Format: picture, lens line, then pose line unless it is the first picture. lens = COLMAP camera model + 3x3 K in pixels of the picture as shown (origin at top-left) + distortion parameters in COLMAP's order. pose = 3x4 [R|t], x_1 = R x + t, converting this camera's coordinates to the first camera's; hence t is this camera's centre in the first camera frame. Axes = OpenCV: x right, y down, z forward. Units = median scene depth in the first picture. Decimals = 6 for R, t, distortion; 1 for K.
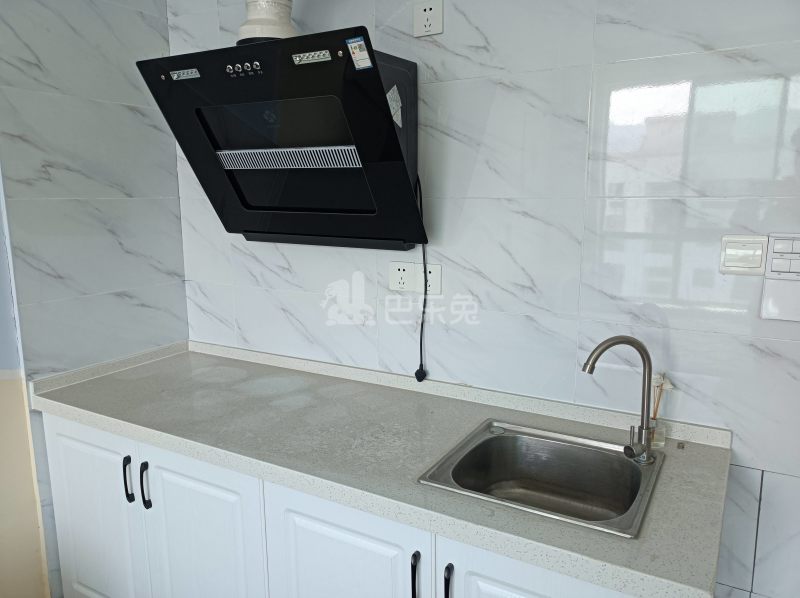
lens RADIAL K [[594.2, 0, 402.6], [0, 594.2, 302.3], [0, 0, 1]] dist [0.045260, -0.067025]
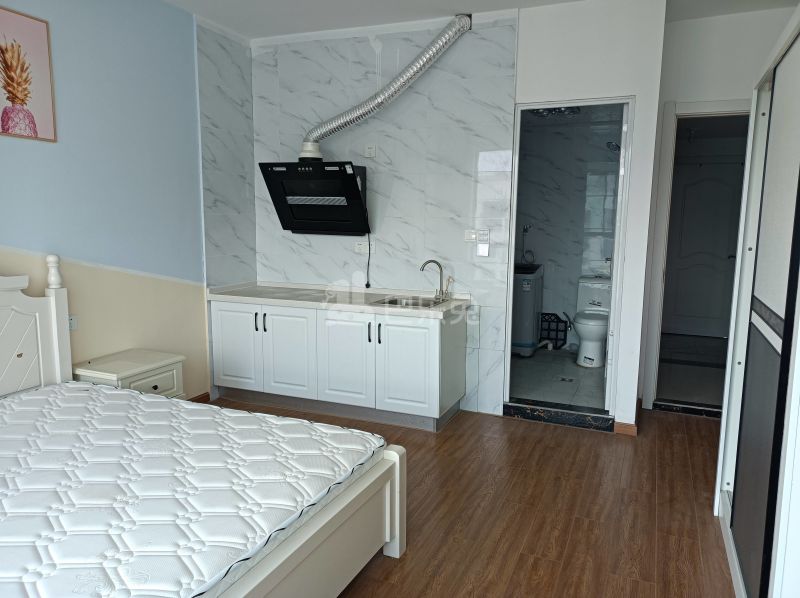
lens RADIAL K [[594.2, 0, 402.6], [0, 594.2, 302.3], [0, 0, 1]] dist [0.045260, -0.067025]
pose [[0.991839, -0.001756, 0.127487, -0.151077], [0.006006, 0.999439, -0.032957, 0.290566], [-0.127358, 0.033454, 0.991293, -1.606591]]
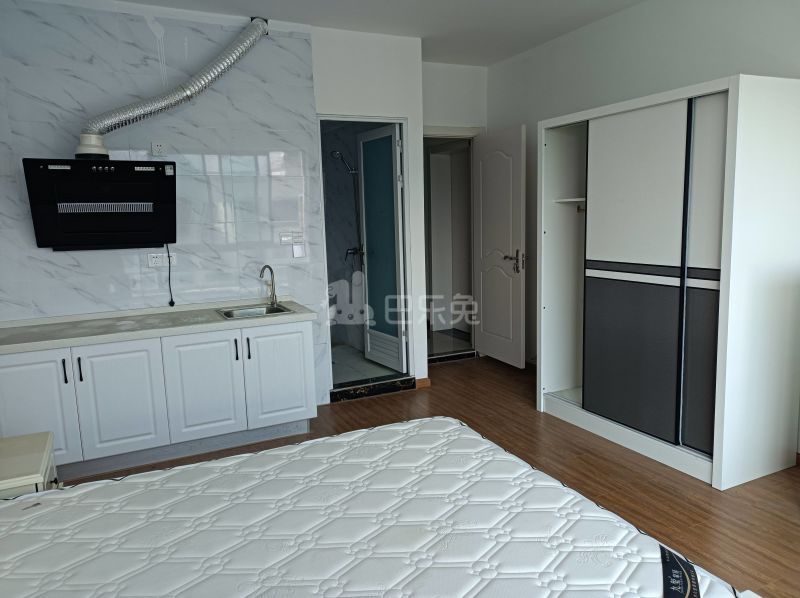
lens RADIAL K [[594.2, 0, 402.6], [0, 594.2, 302.3], [0, 0, 1]] dist [0.045260, -0.067025]
pose [[0.541767, -0.136099, 0.829437, -1.404611], [0.173052, 0.983724, 0.048383, 0.164773], [-0.822522, 0.117324, 0.556501, -0.984915]]
